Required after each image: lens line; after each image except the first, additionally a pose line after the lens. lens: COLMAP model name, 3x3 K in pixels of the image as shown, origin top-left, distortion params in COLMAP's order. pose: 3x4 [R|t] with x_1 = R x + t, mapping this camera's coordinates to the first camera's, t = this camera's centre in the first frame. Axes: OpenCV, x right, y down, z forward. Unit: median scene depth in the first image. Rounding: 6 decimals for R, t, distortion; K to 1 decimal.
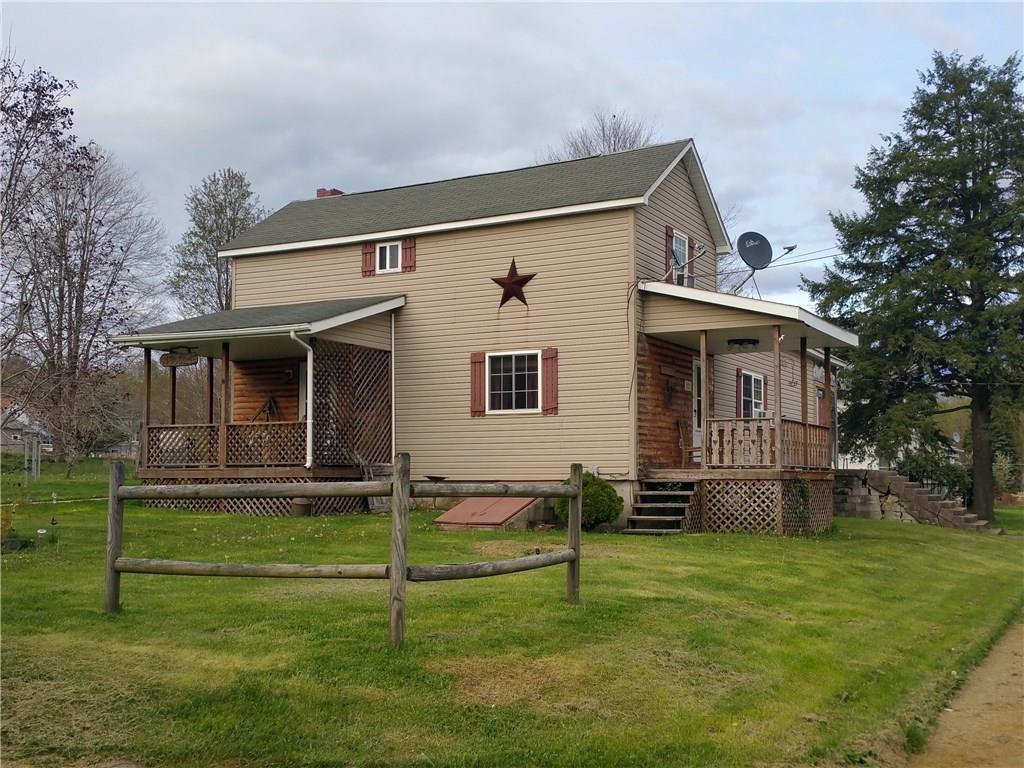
lens RADIAL K [[1126.1, 0, 512.3], [0, 1126.1, 380.9], [0, 0, 1]] dist [0.006309, 0.000000]
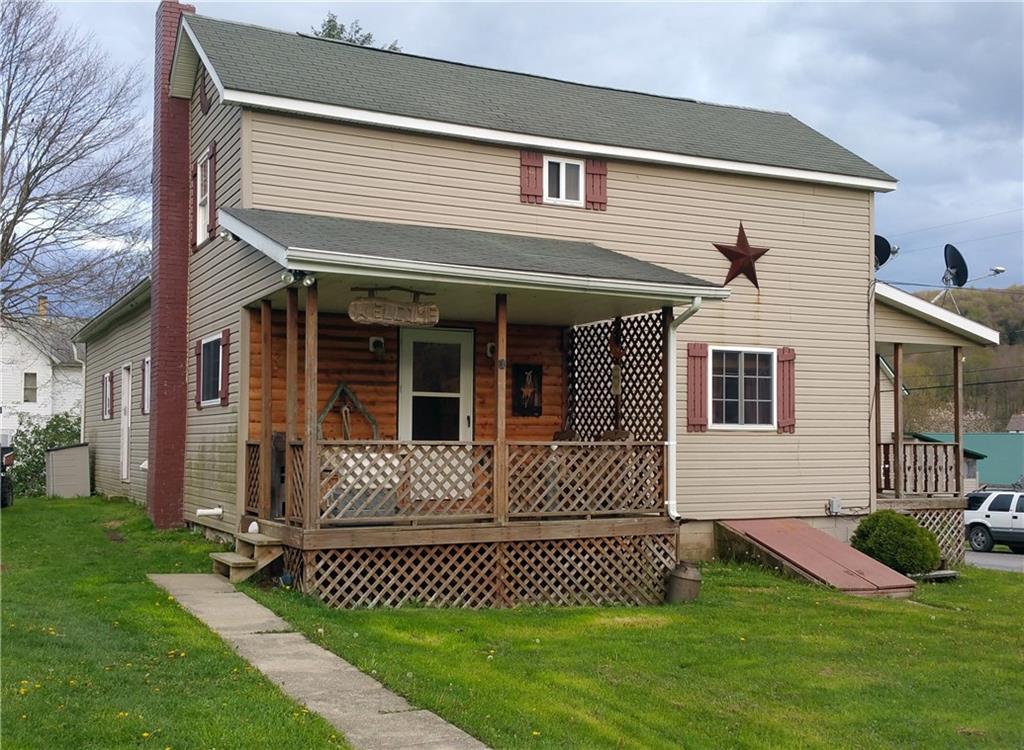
lens RADIAL K [[1128.7, 0, 512.3], [0, 1128.7, 381.5], [0, 0, 1]] dist [-0.020695, 0.000000]
pose [[0.577440, 0.047789, 0.815033, -0.692763], [-0.073283, 0.997290, -0.006556, 0.012835], [-0.813137, -0.055942, 0.579377, 0.681471]]
